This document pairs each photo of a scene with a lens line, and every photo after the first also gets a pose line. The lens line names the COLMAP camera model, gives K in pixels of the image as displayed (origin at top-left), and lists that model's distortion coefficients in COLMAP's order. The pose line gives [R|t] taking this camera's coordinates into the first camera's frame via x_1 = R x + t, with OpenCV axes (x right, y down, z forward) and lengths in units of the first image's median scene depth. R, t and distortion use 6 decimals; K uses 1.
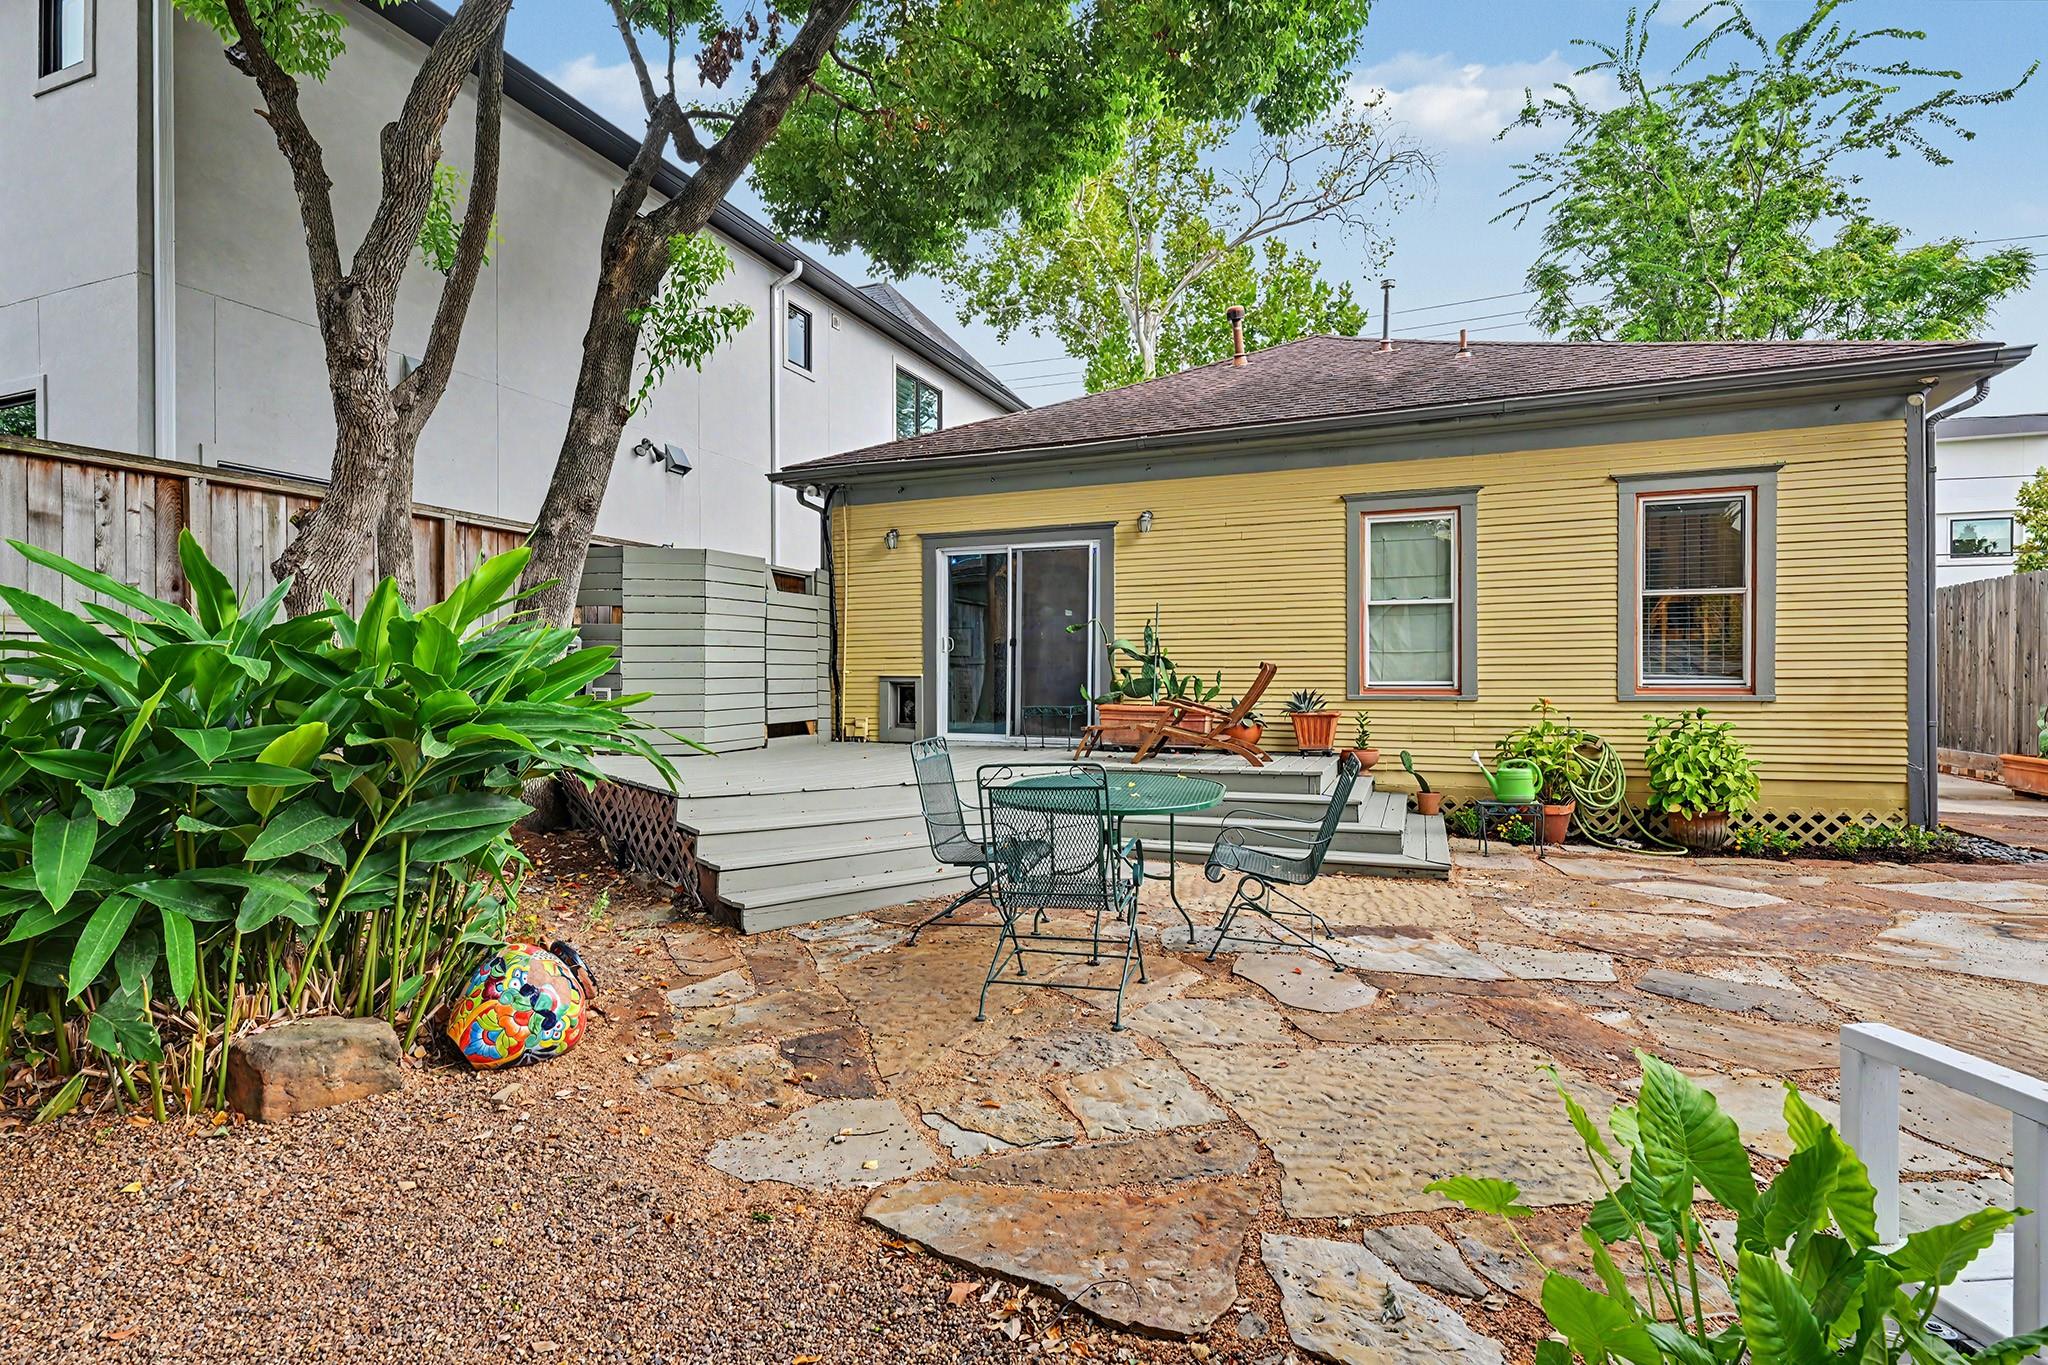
lens RADIAL K [[1009.7, 0, 1026.7], [0, 1009.7, 682.3], [0, 0, 1]] dist [-0.004350, -0.000828]
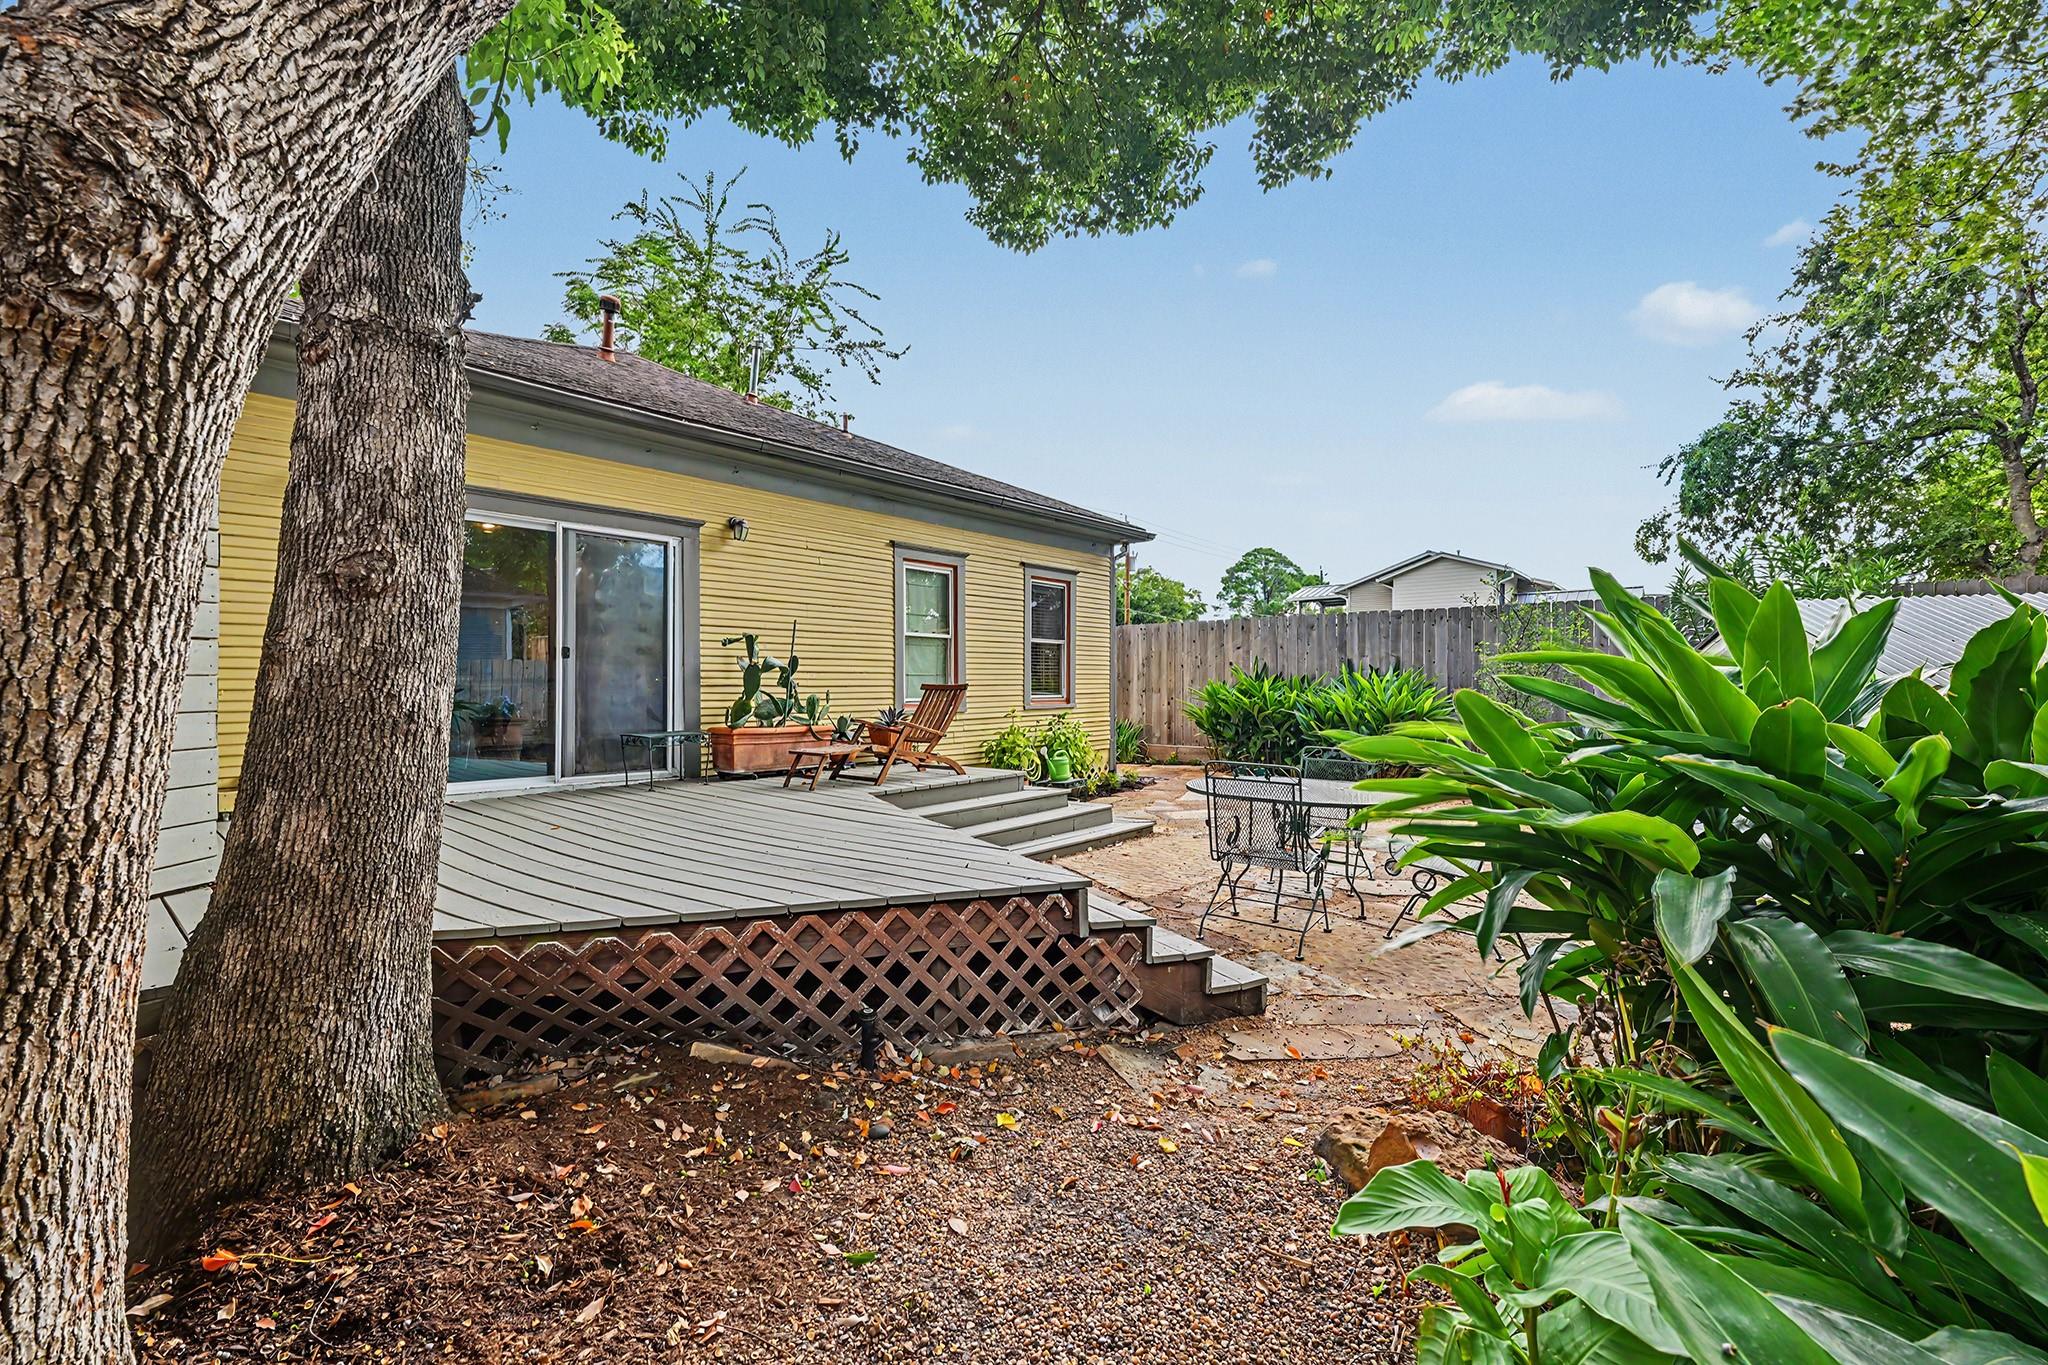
lens RADIAL K [[842.9, 0, 1026.5], [0, 842.9, 682.0], [0, 0, 1]] dist [-0.000388, -0.000021]
pose [[0.306020, 0.004422, 0.952015, -0.567758], [0.003870, 0.999975, -0.005889, -0.013792], [-0.952017, 0.005486, 0.305995, 0.542701]]
